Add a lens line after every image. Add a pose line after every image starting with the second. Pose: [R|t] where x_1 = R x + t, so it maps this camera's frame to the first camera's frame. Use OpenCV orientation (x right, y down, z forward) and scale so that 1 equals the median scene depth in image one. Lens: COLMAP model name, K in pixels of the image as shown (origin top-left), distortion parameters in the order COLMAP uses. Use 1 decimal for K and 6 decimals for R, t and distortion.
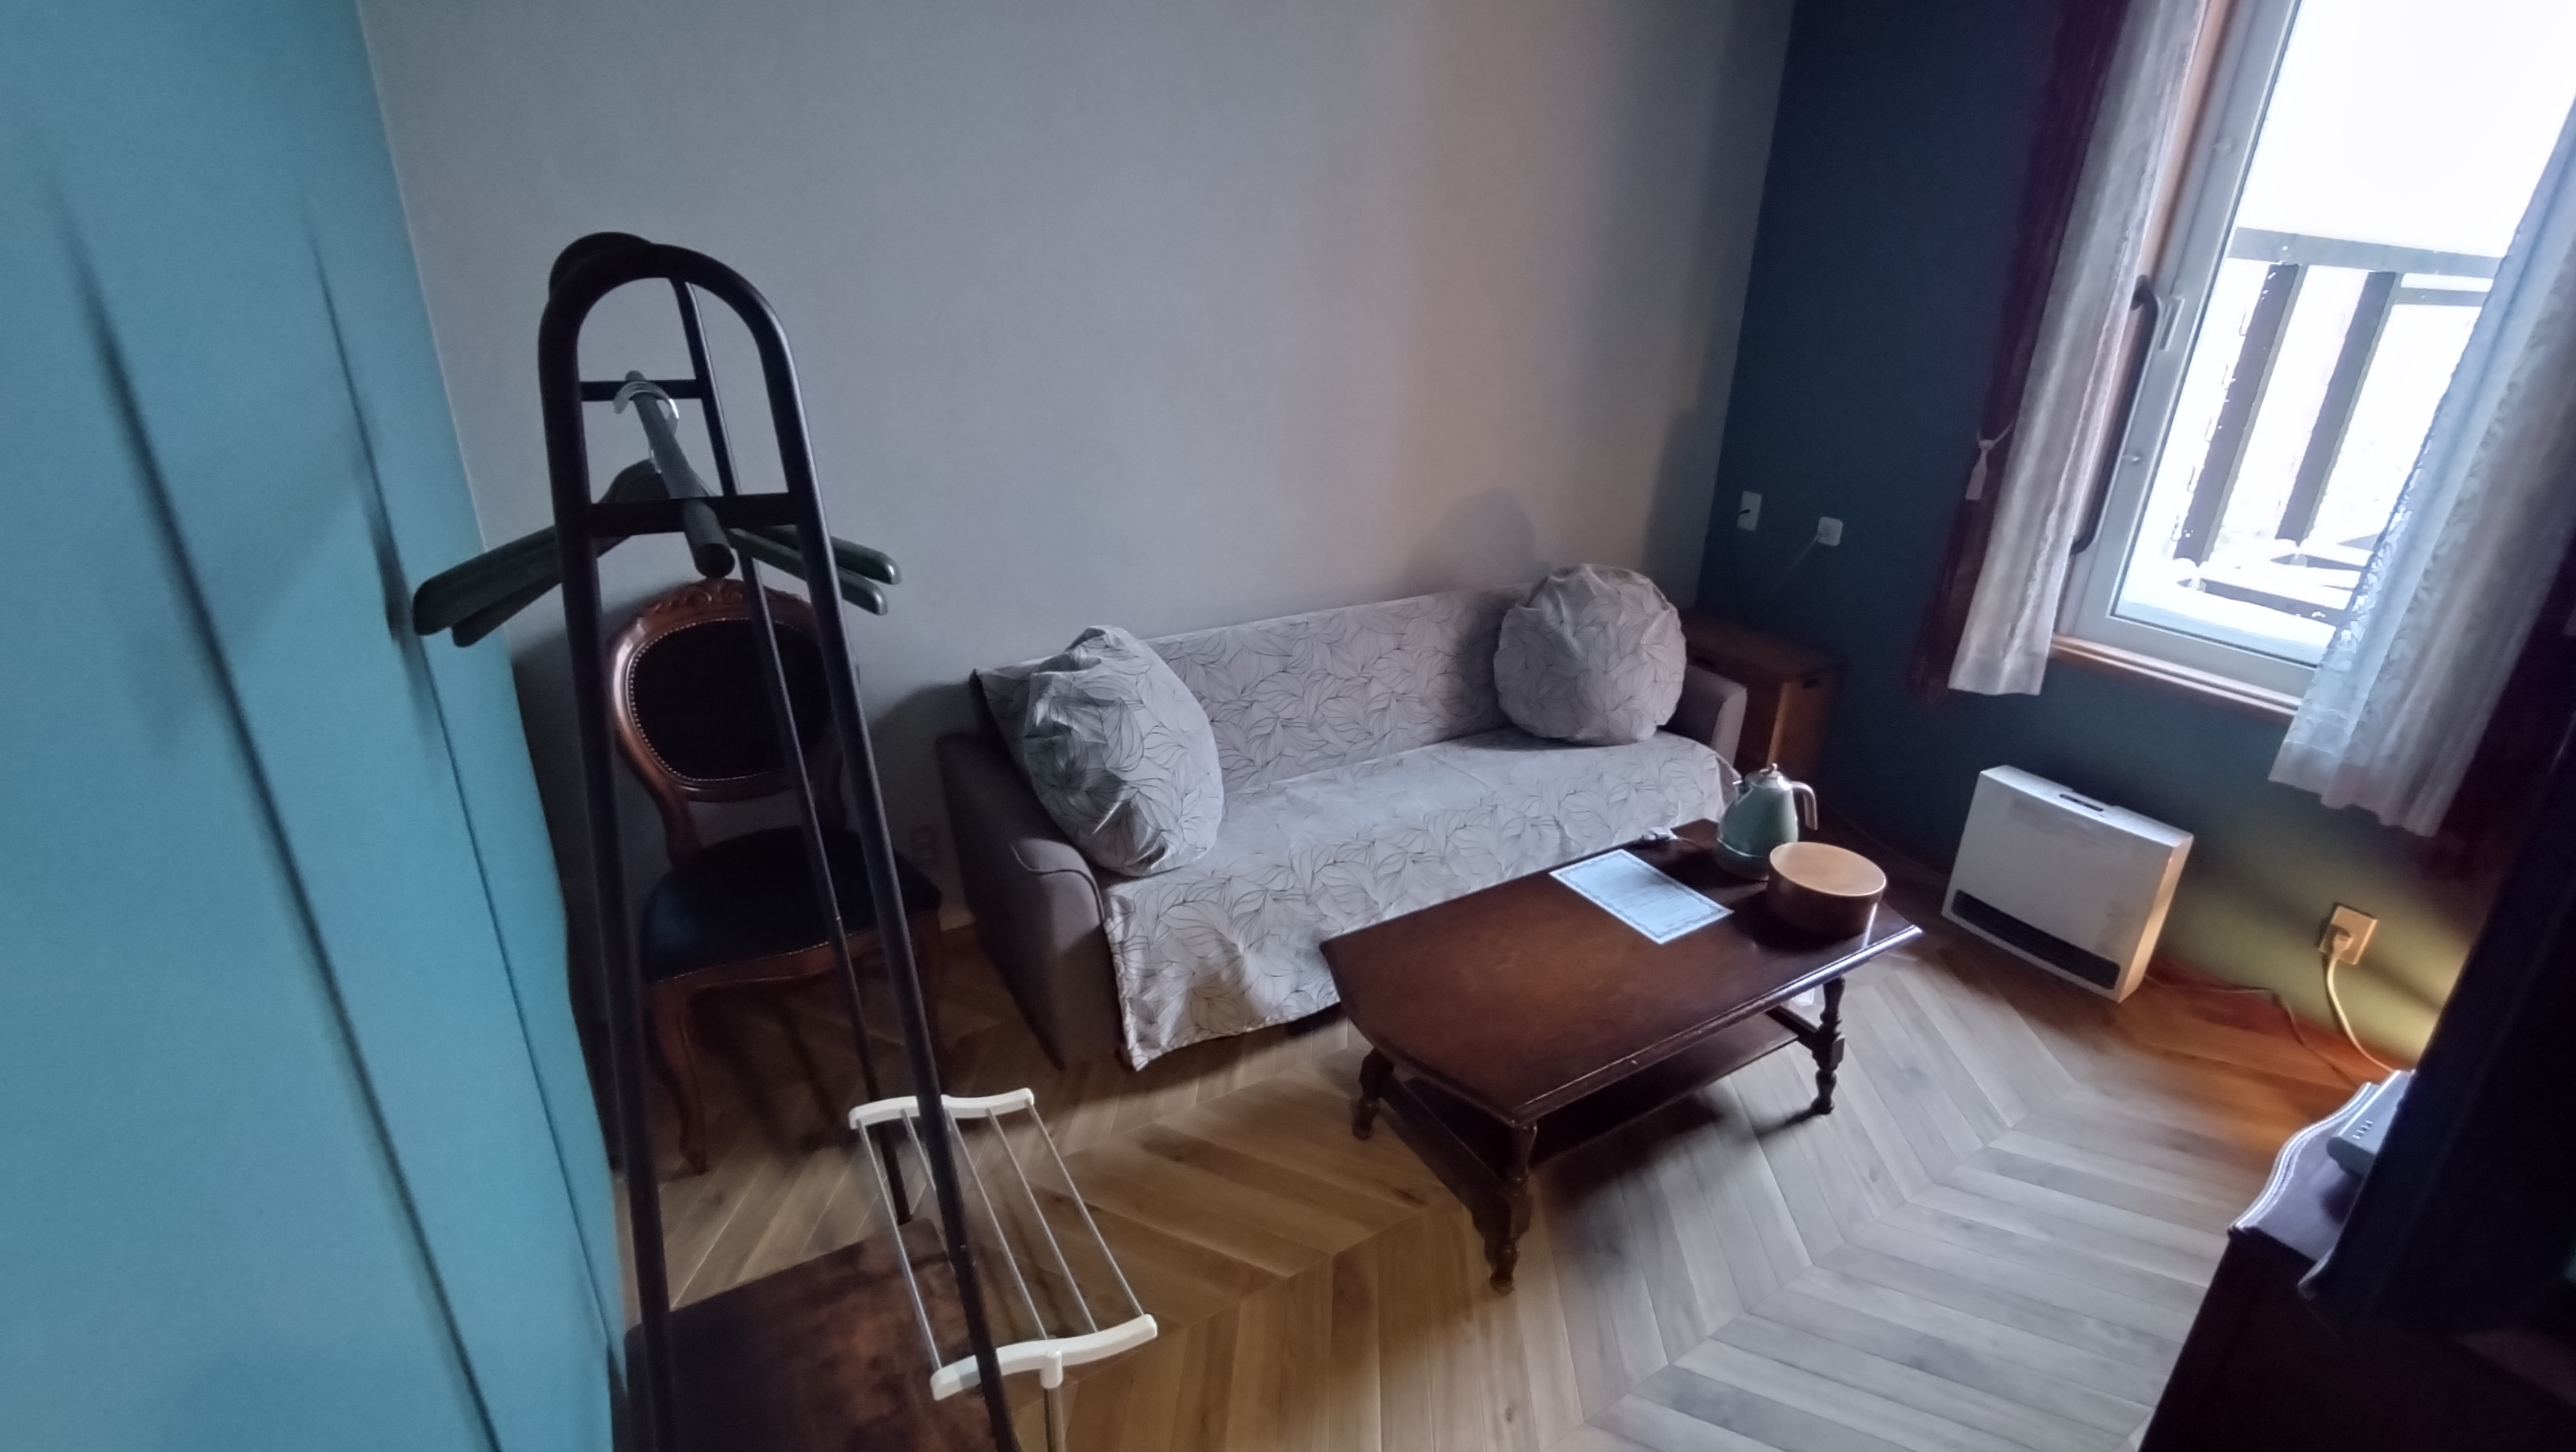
lens RADIAL K [[1153.2, 0, 1322.6], [0, 1153.2, 710.1], [0, 0, 1]] dist [-0.001096, -0.001369]
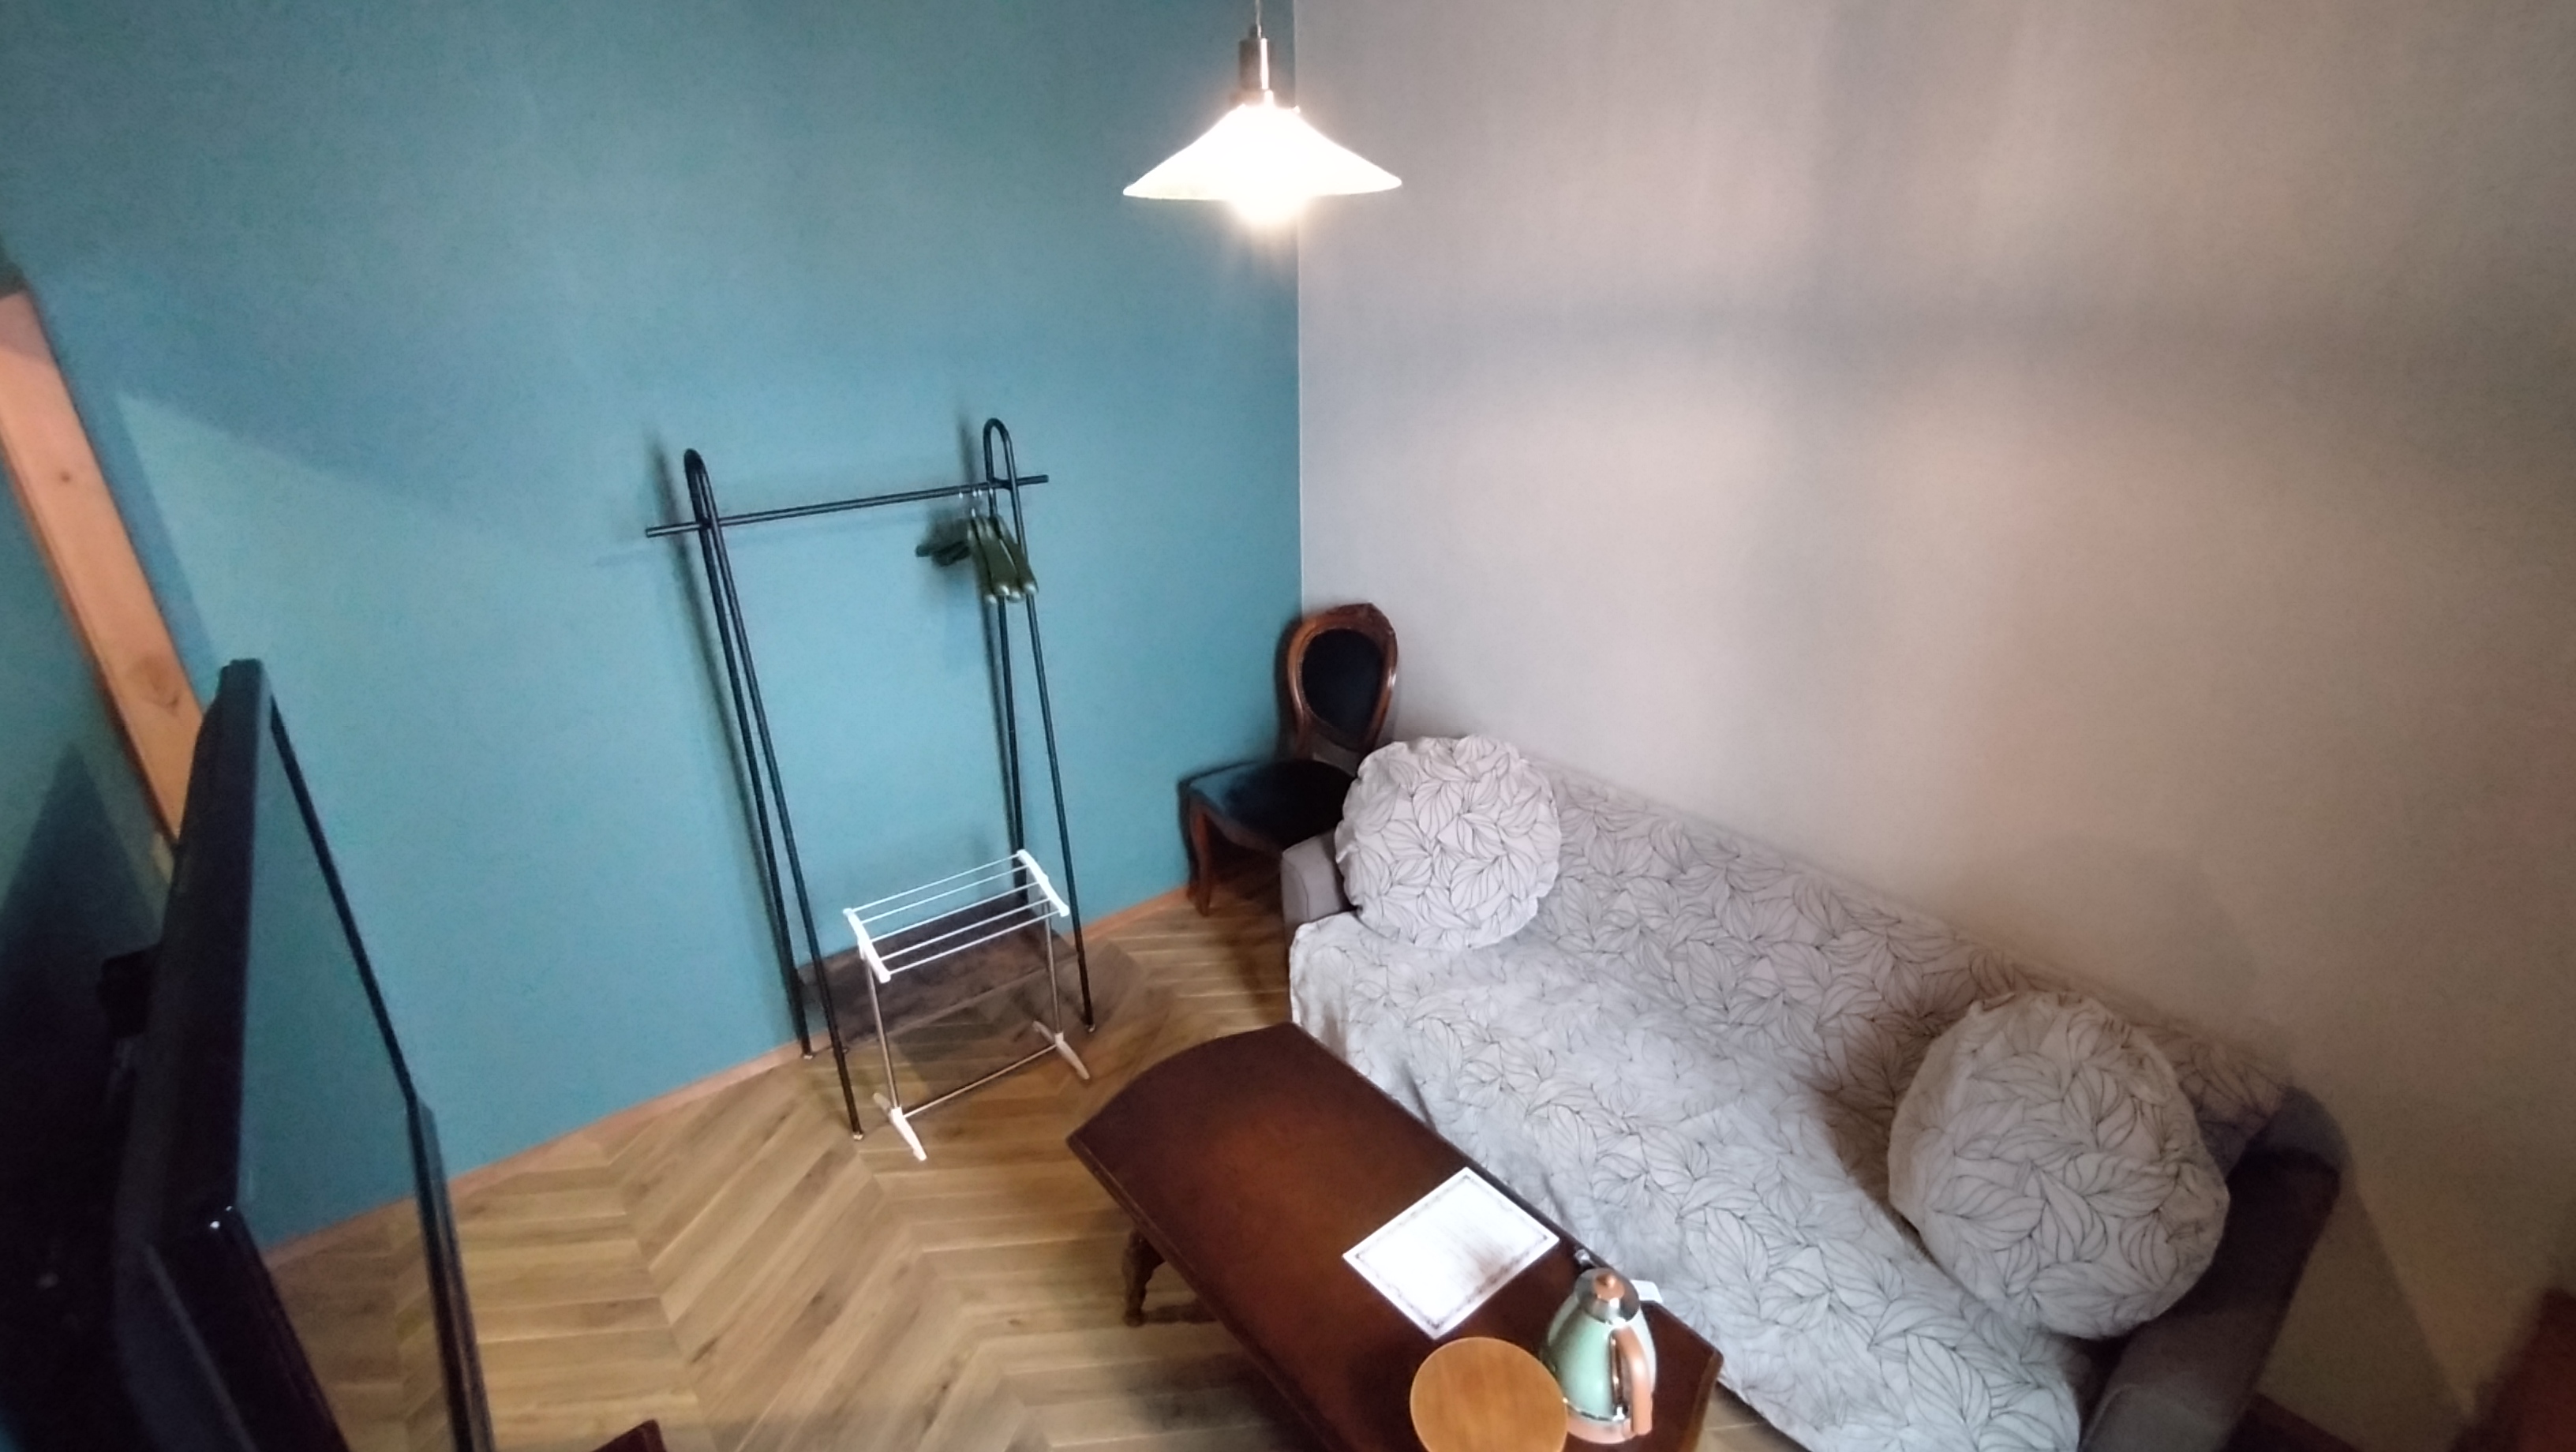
lens RADIAL K [[1153.2, 0, 1337.8], [0, 1153.2, 717.9], [0, 0, 1]] dist [-0.001096, -0.001369]
pose [[0.134127, 0.348243, -0.927759, 0.851304], [-0.361555, 0.888878, 0.281378, -0.362070], [0.922653, 0.297695, 0.245131, 0.578140]]
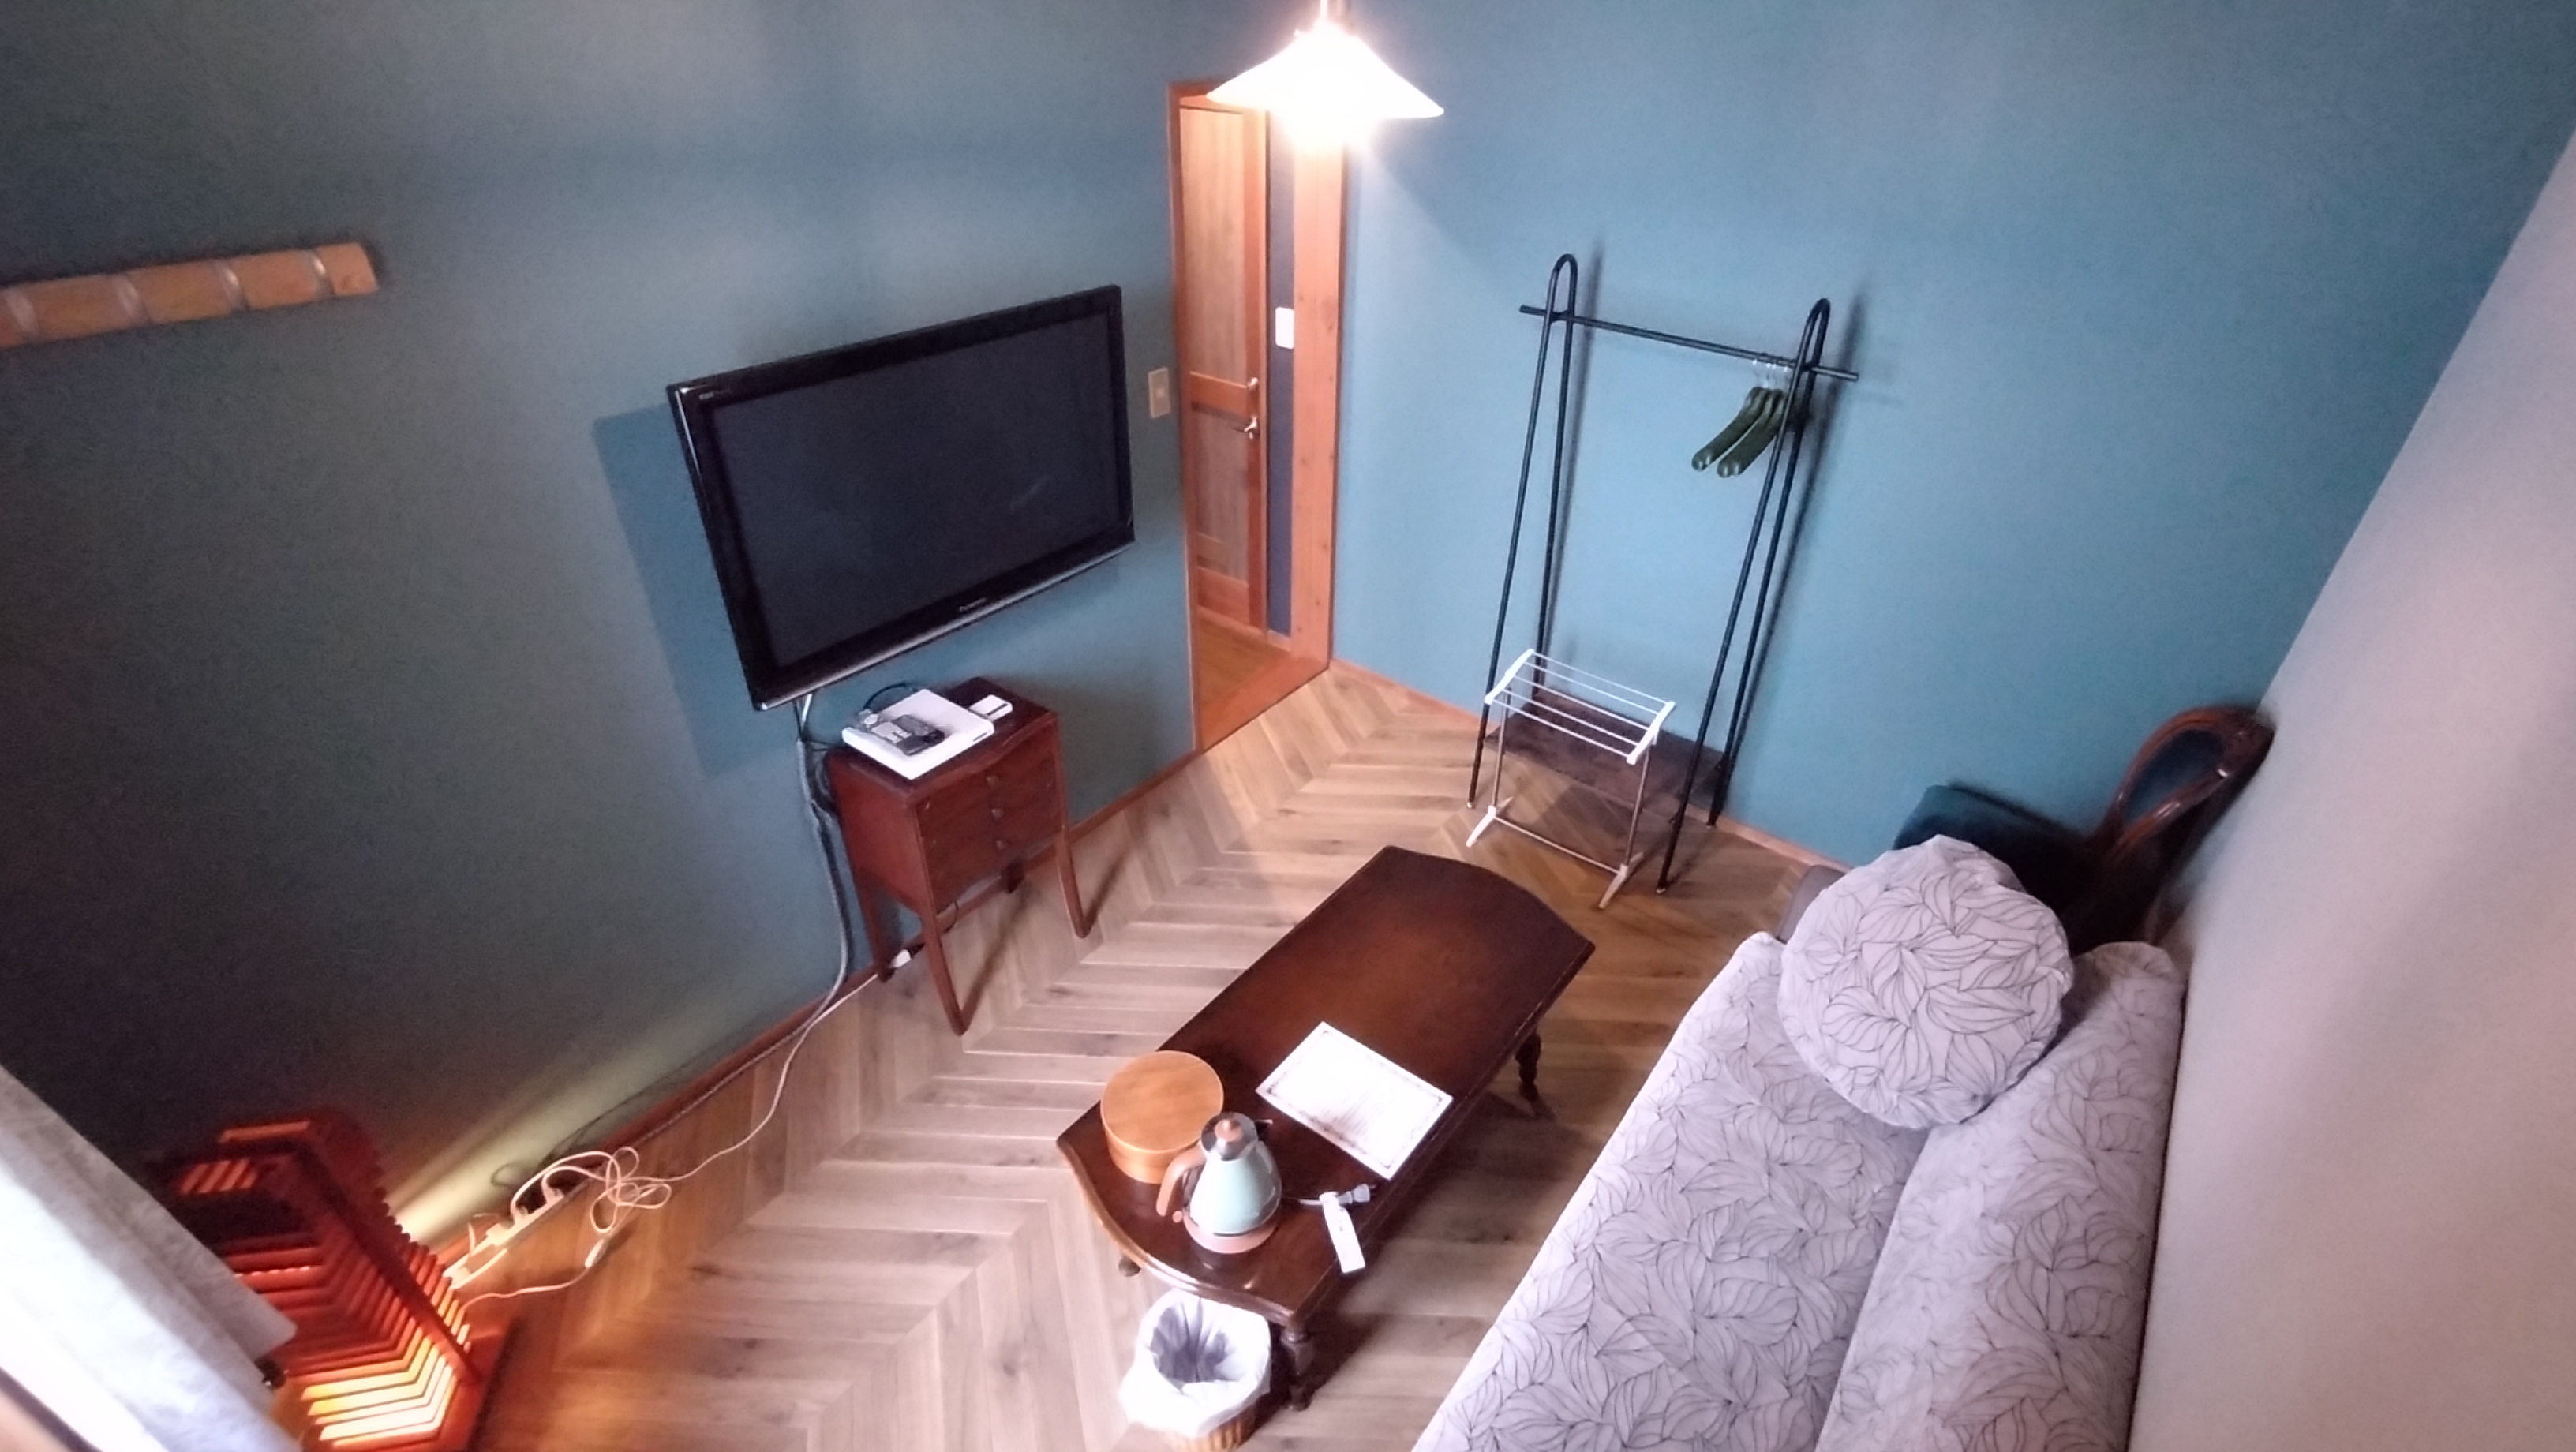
lens RADIAL K [[1153.2, 0, 1318.1], [0, 1153.2, 708.1], [0, 0, 1]] dist [-0.001096, -0.001369]
pose [[-0.935525, 0.129787, -0.328554, 0.533982], [-0.191484, 0.595268, 0.780378, -0.696592], [0.296860, 0.792976, -0.532036, 1.170807]]
